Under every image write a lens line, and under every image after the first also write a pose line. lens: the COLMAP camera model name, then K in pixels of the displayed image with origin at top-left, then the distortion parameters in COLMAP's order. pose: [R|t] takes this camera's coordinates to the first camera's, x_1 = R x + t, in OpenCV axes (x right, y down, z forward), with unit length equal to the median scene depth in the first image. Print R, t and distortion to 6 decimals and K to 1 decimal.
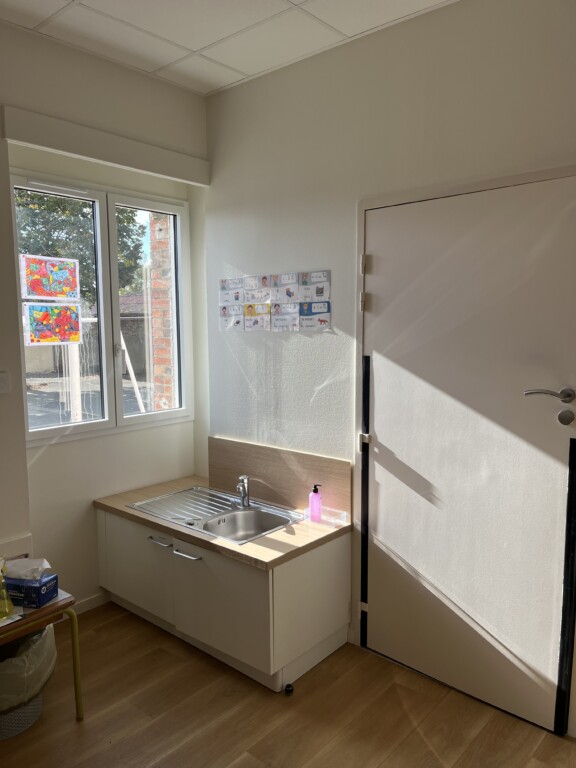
lens RADIAL K [[587.5, 0, 285.3], [0, 587.5, 387.0], [0, 0, 1]] dist [0.044783, -0.043017]
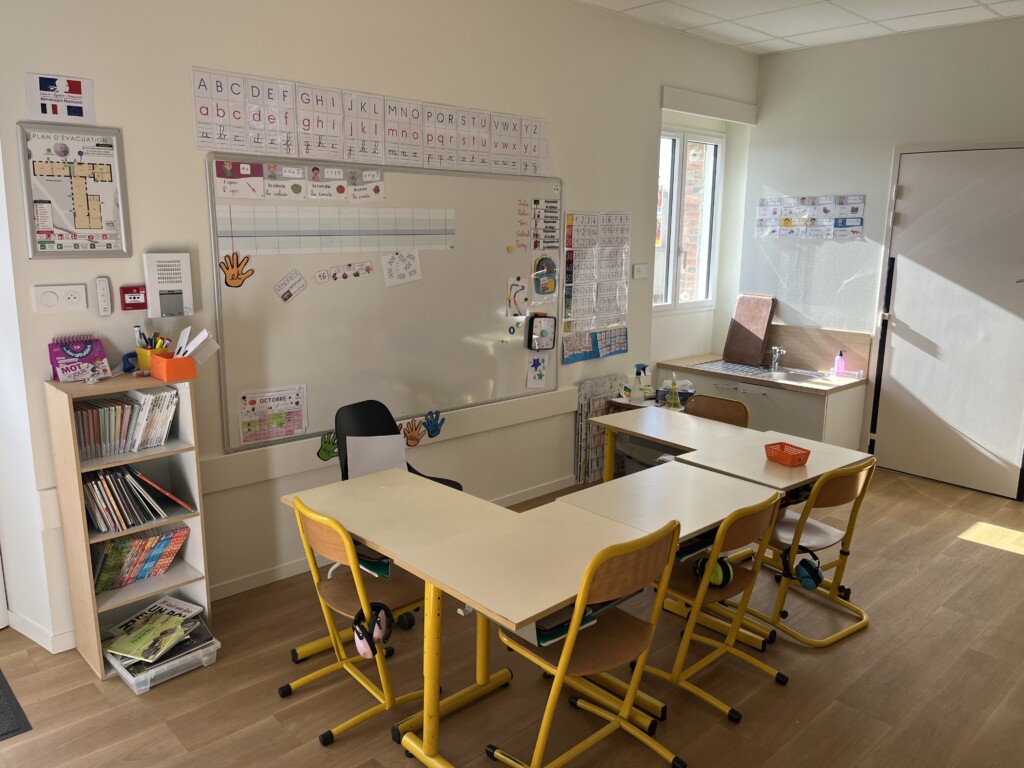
lens RADIAL K [[783.3, 0, 514.8], [0, 783.3, 379.6], [0, 0, 1]] dist [0.044783, -0.043017]
pose [[0.995437, 0.037243, -0.087851, -0.552767], [-0.030051, 0.996195, 0.081812, 0.105054], [0.090564, -0.078799, 0.992768, -0.934708]]
